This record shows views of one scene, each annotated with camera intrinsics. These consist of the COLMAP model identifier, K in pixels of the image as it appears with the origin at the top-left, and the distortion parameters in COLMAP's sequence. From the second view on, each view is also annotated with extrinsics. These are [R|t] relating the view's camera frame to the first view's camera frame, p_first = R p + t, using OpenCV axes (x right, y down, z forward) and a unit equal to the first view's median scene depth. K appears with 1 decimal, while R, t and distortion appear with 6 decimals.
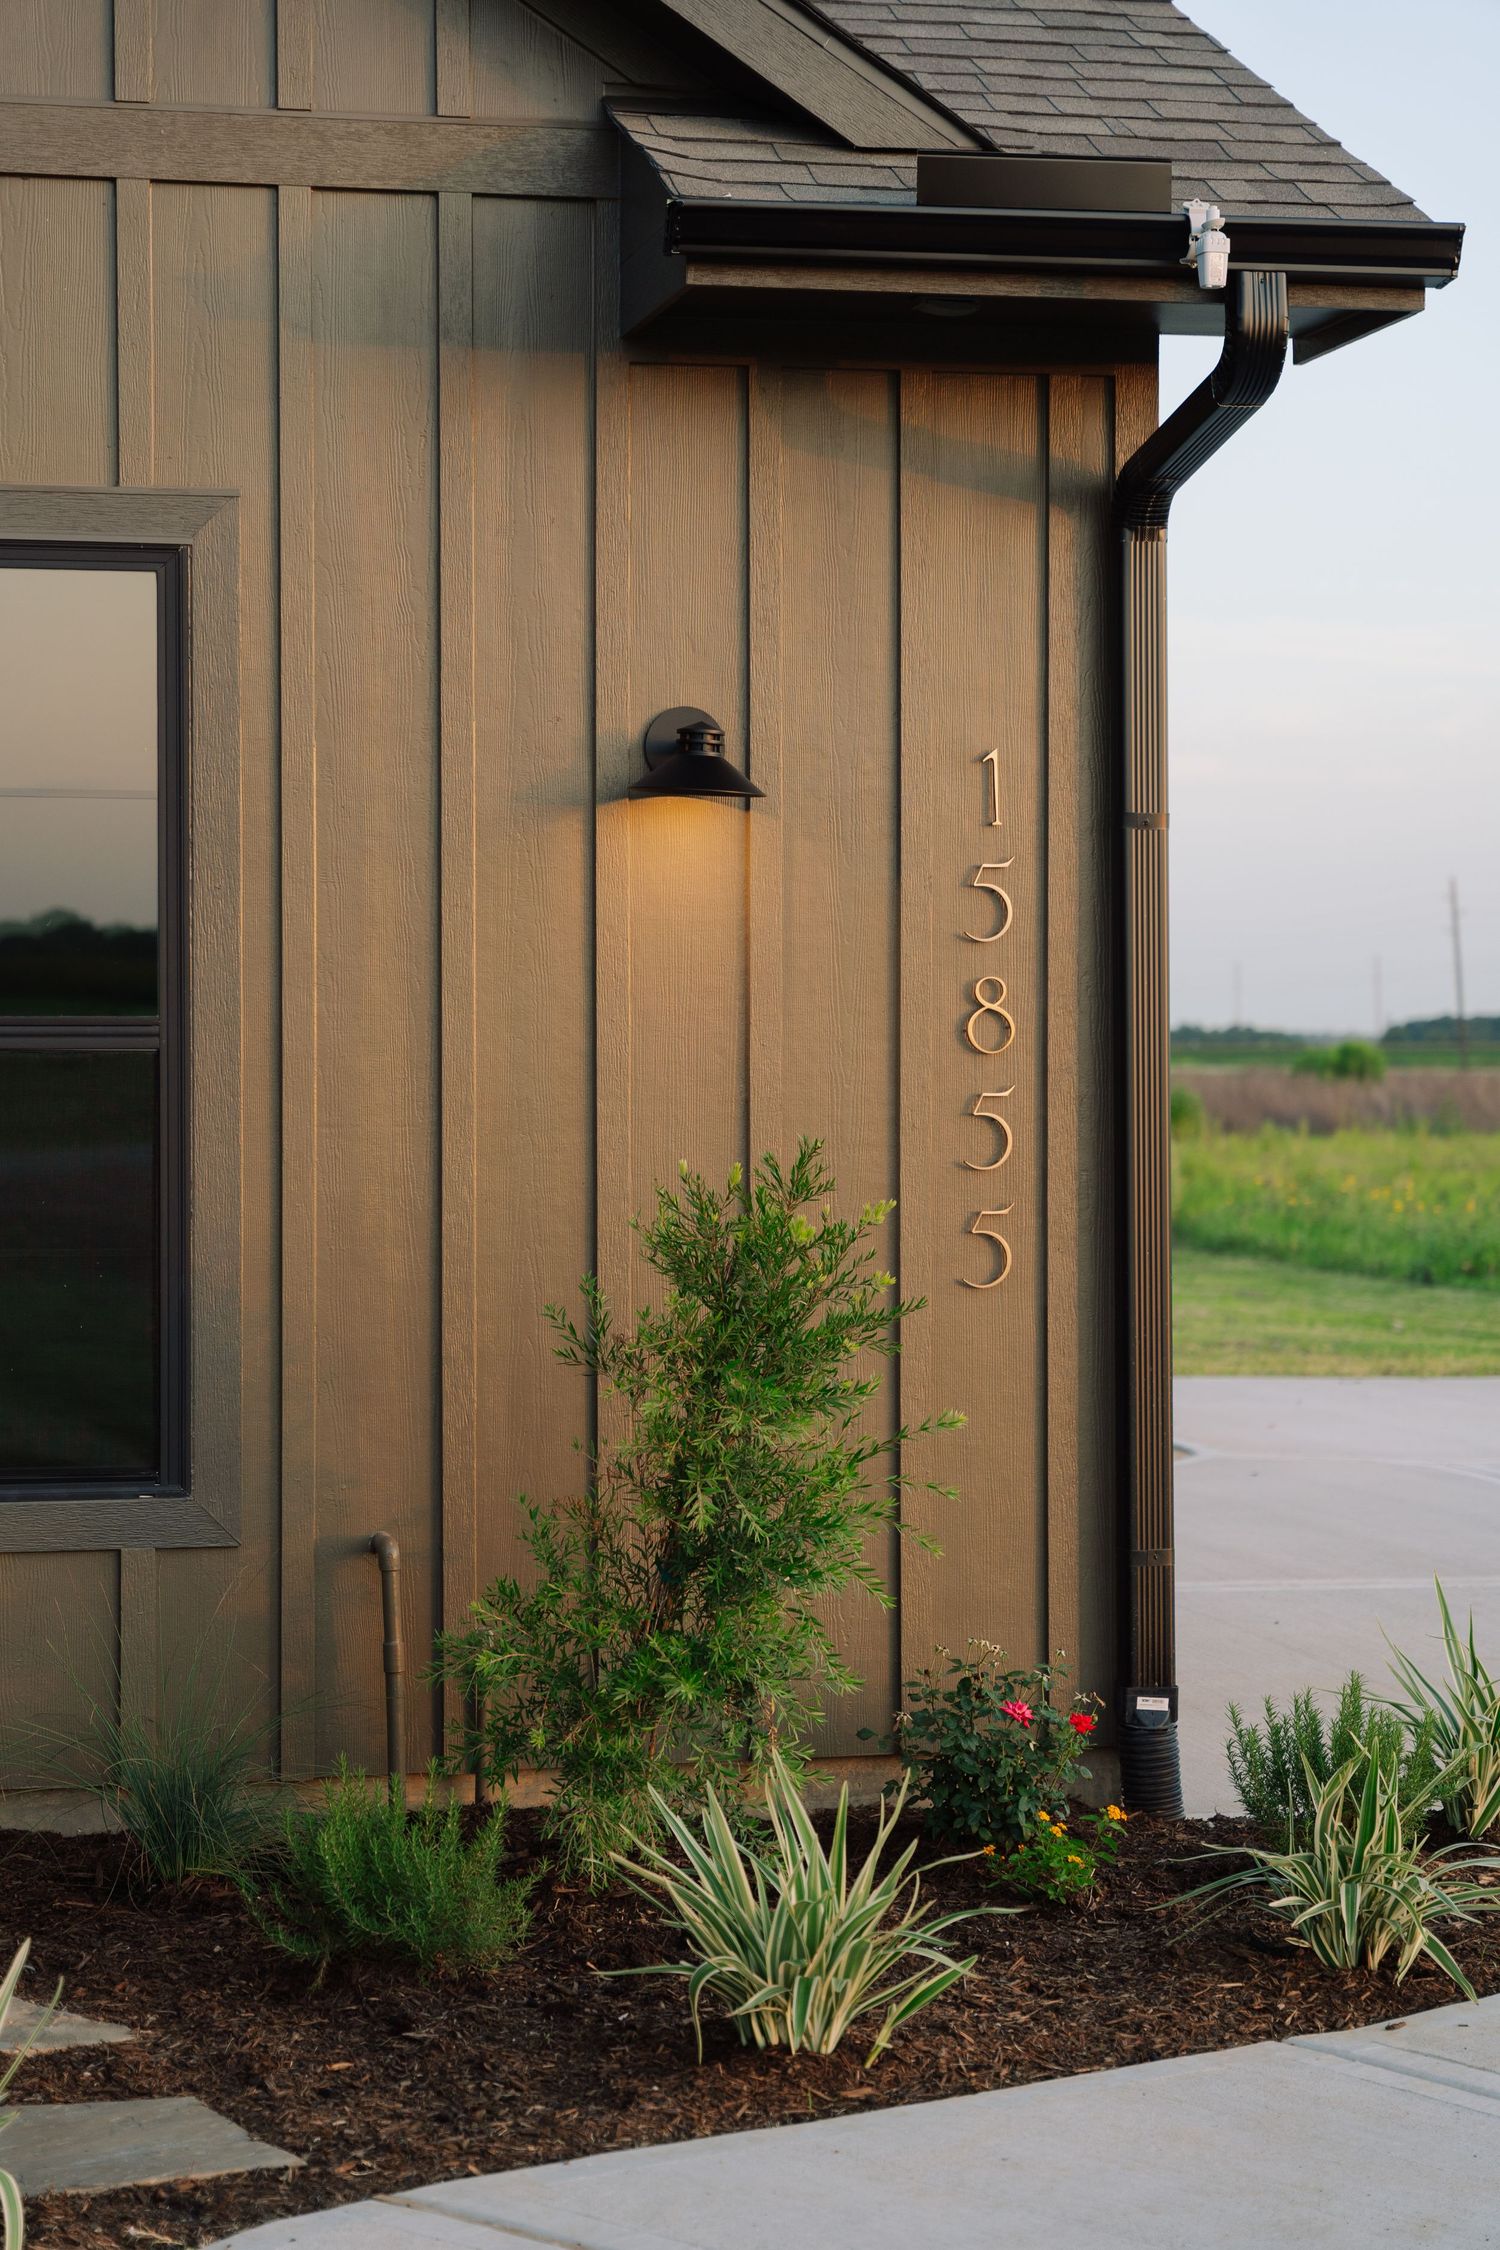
lens RADIAL K [[4438.0, 0, 747.8], [0, 4438.0, 1125.5], [0, 0, 1]] dist [0.049522, 0.000000]
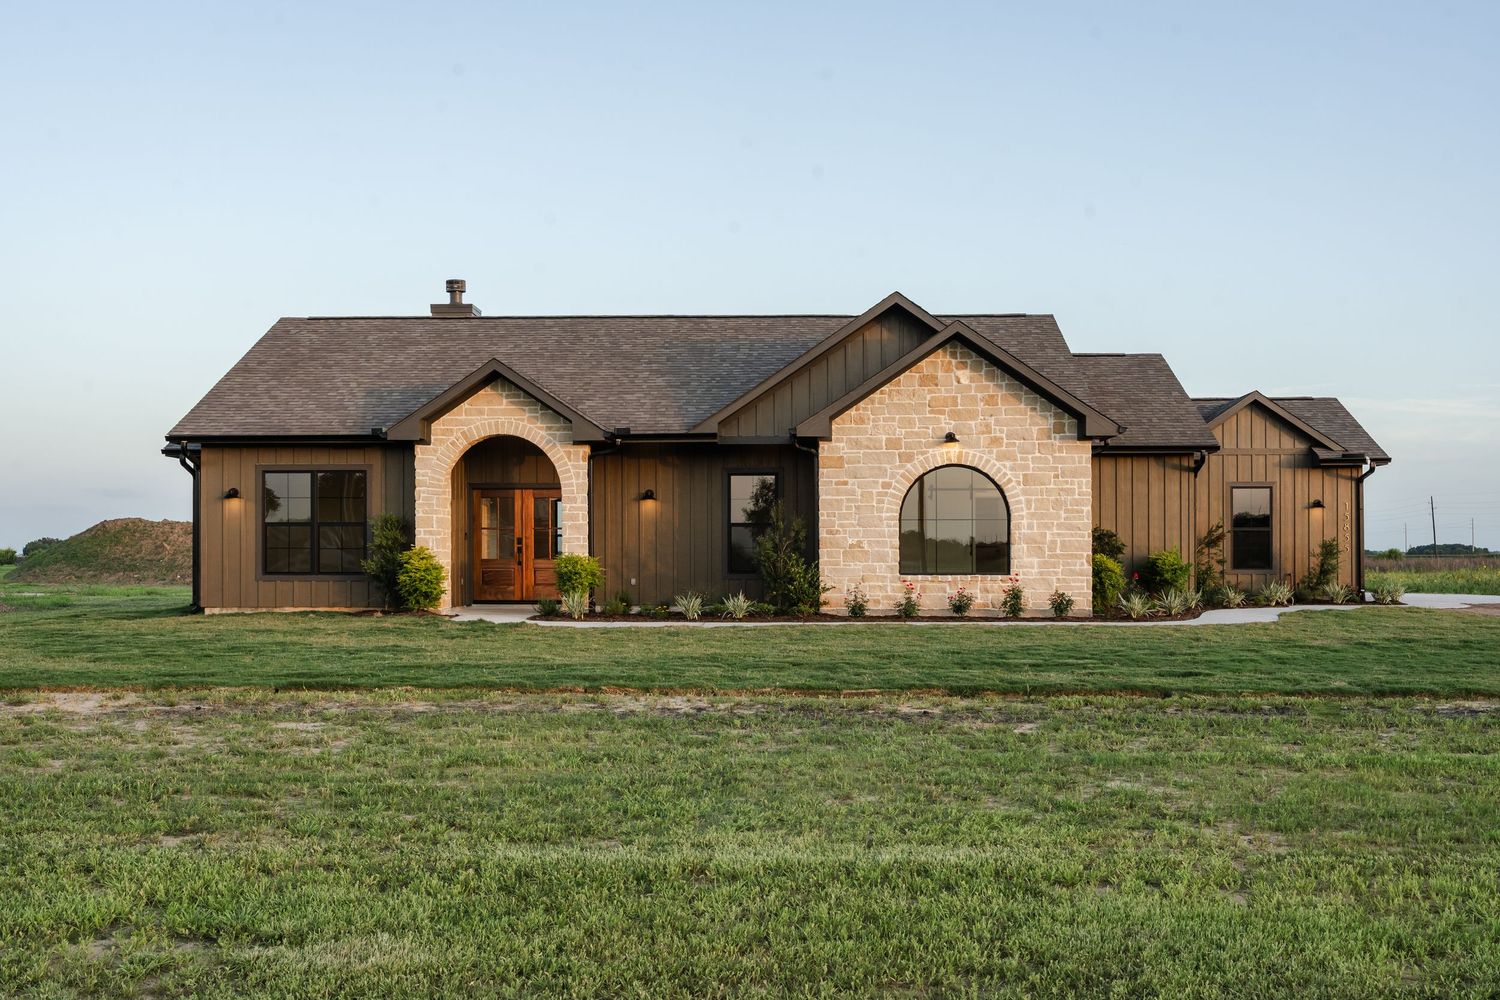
lens RADIAL K [[1519.4, 0, 749.3], [0, 1519.4, 505.7], [0, 0, 1]] dist [0.008322, 0.000000]
pose [[0.964588, 0.000326, -0.263762, -0.389560], [-0.013132, 0.998818, -0.046791, 0.120125], [0.263435, 0.048598, 0.963452, -3.107192]]
